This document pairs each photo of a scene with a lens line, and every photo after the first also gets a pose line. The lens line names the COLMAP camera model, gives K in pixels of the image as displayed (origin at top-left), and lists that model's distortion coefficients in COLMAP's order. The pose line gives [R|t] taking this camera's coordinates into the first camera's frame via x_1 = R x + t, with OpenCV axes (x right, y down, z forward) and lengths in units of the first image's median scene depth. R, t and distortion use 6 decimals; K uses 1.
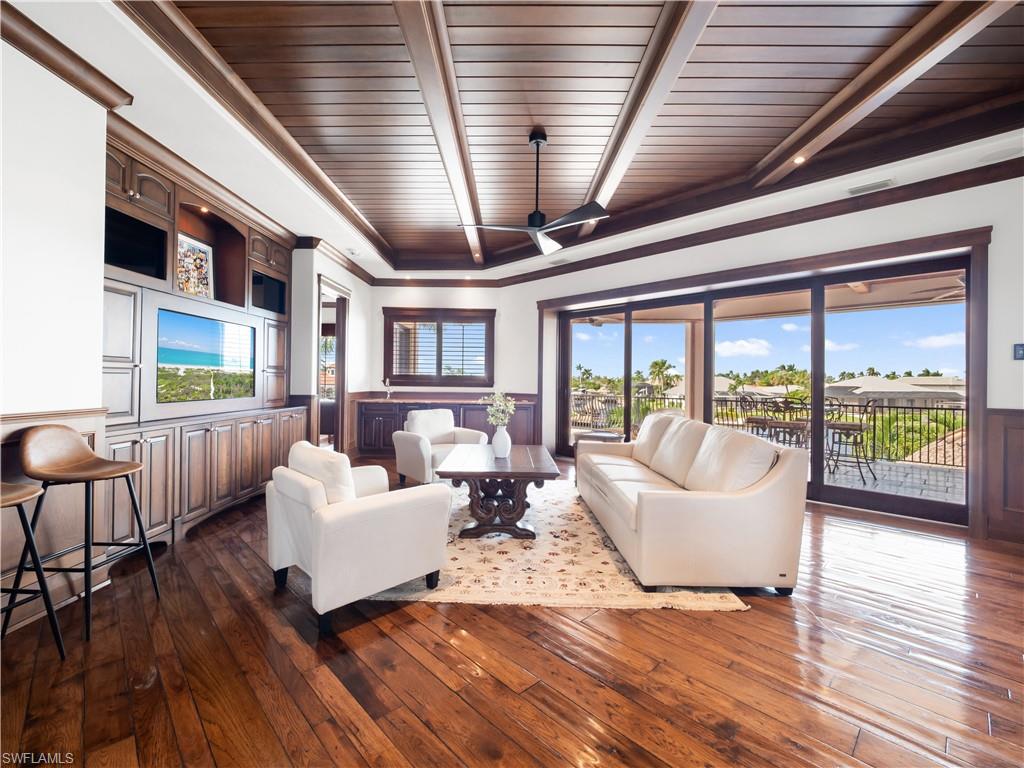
lens RADIAL K [[439.8, 0, 509.9], [0, 439.8, 380.7], [0, 0, 1]] dist [0.004091, -0.003800]
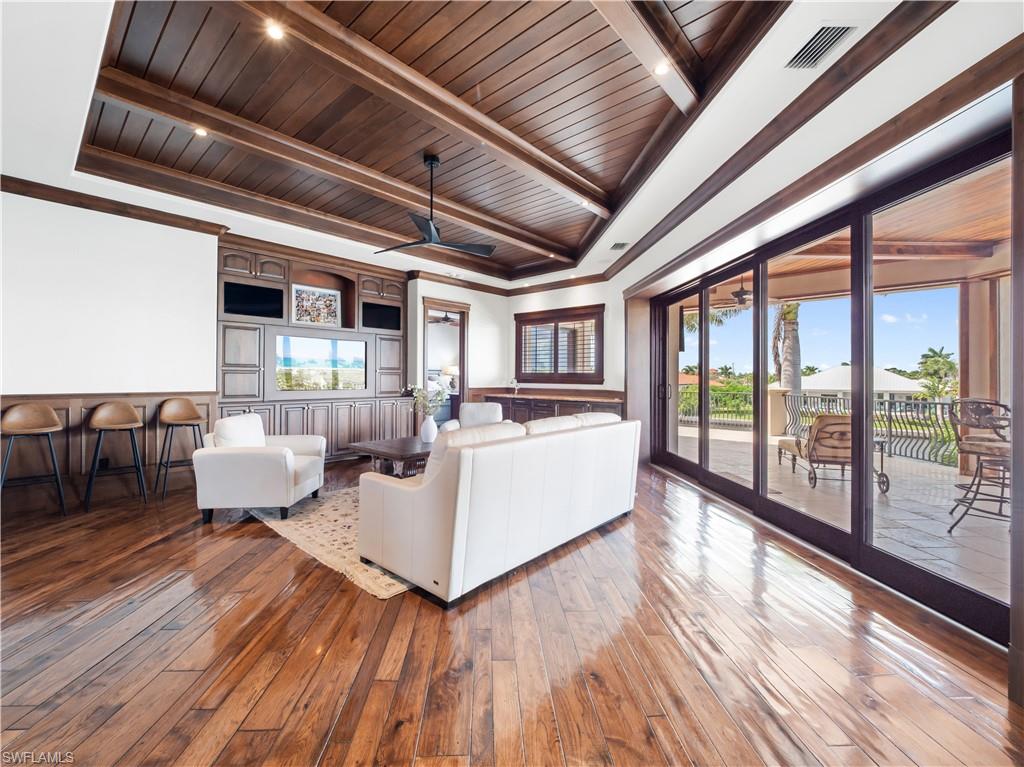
lens RADIAL K [[439.8, 0, 509.4], [0, 439.8, 380.4], [0, 0, 1]] dist [0.004091, -0.003800]
pose [[0.750647, -0.001669, -0.660701, 0.614140], [0.001468, 0.999999, -0.000858, 0.008384], [0.660702, -0.000325, 0.750648, 0.185582]]
